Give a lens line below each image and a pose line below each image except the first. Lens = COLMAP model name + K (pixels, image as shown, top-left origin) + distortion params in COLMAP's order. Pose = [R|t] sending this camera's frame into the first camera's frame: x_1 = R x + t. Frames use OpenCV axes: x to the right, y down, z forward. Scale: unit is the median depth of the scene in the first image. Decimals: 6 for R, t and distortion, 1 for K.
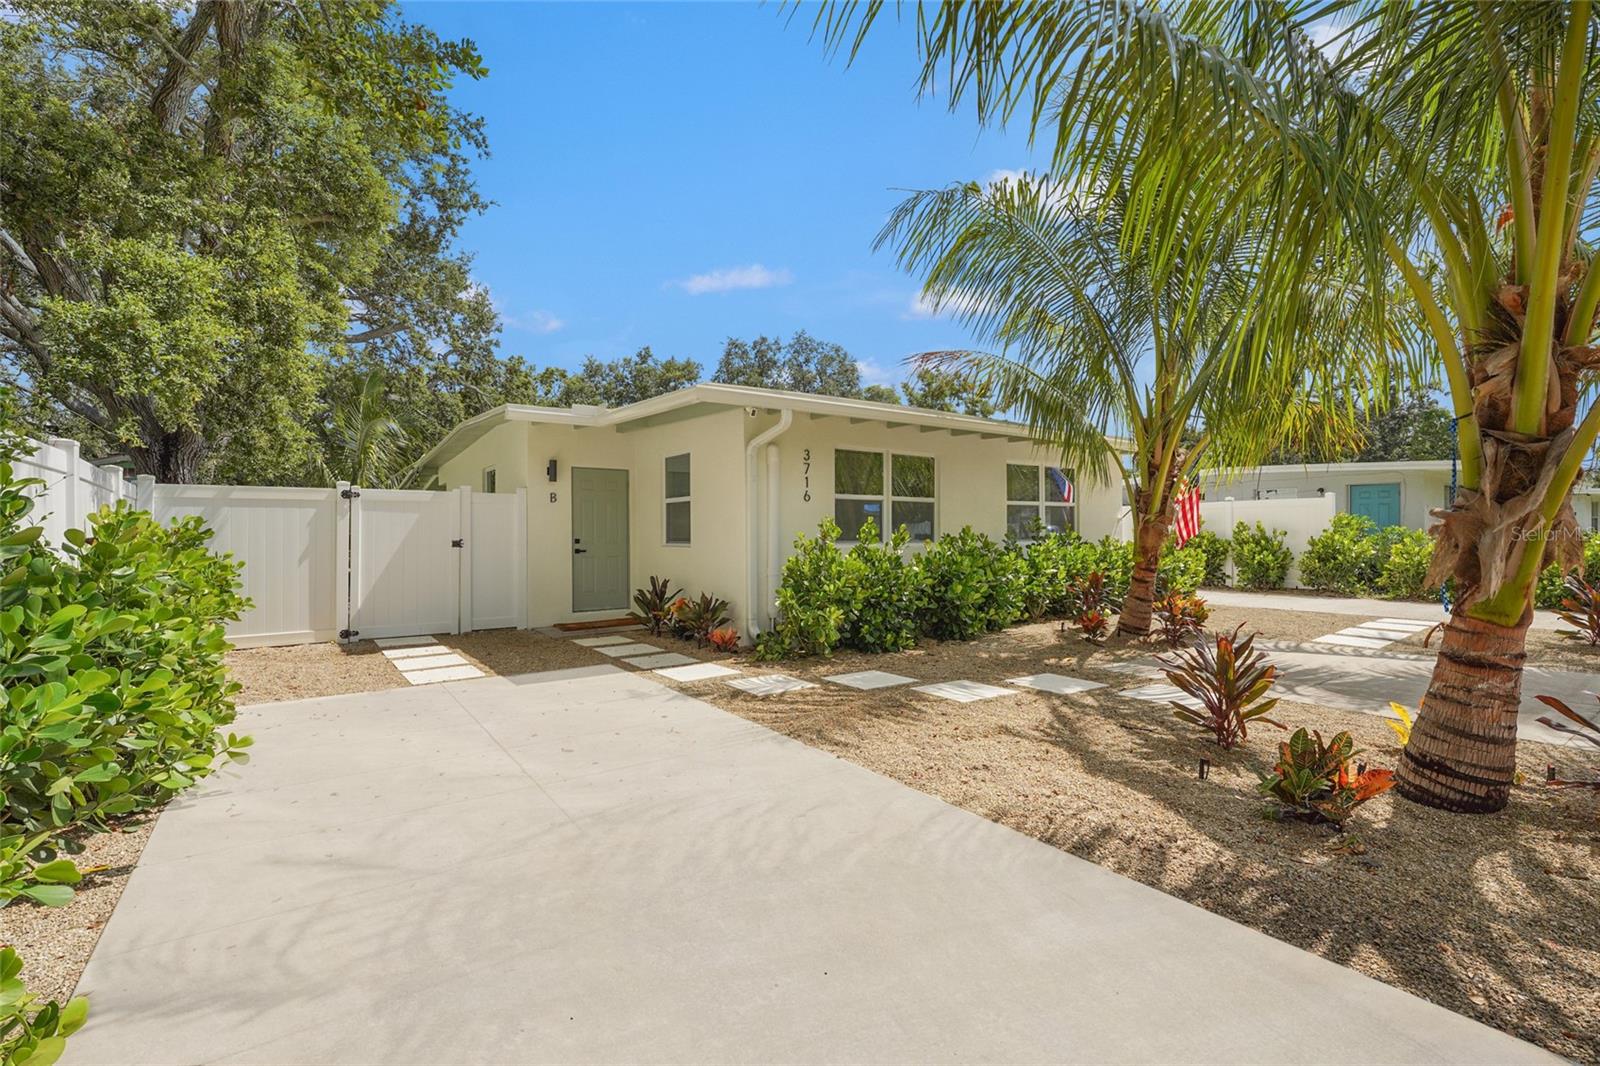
lens RADIAL K [[707.7, 0, 800.0], [0, 707.7, 533.0], [0, 0, 1]] dist [0.001586, 0.000262]
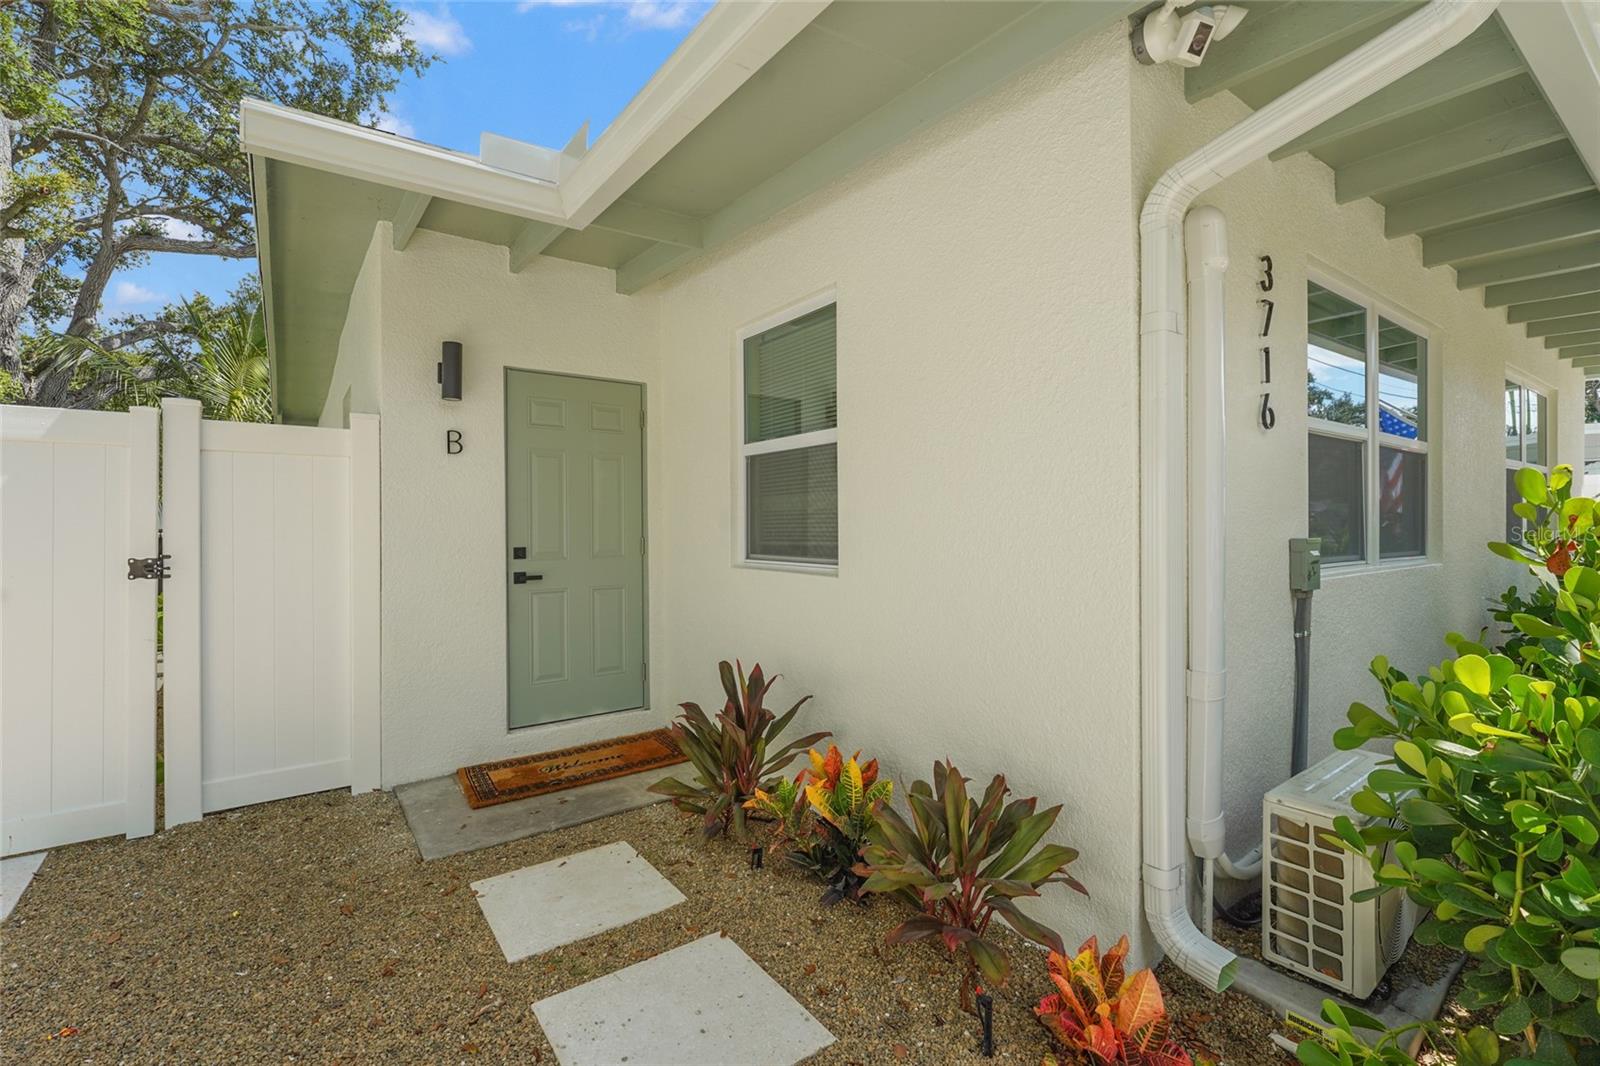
lens RADIAL K [[711.8, 0, 798.0], [0, 711.8, 536.2], [0, 0, 1]] dist [0.000914, 0.000126]
pose [[0.999987, 0.003094, 0.003987, -0.162217], [-0.003150, 0.999895, 0.014159, -0.004408], [-0.003942, -0.014171, 0.999892, 0.610575]]
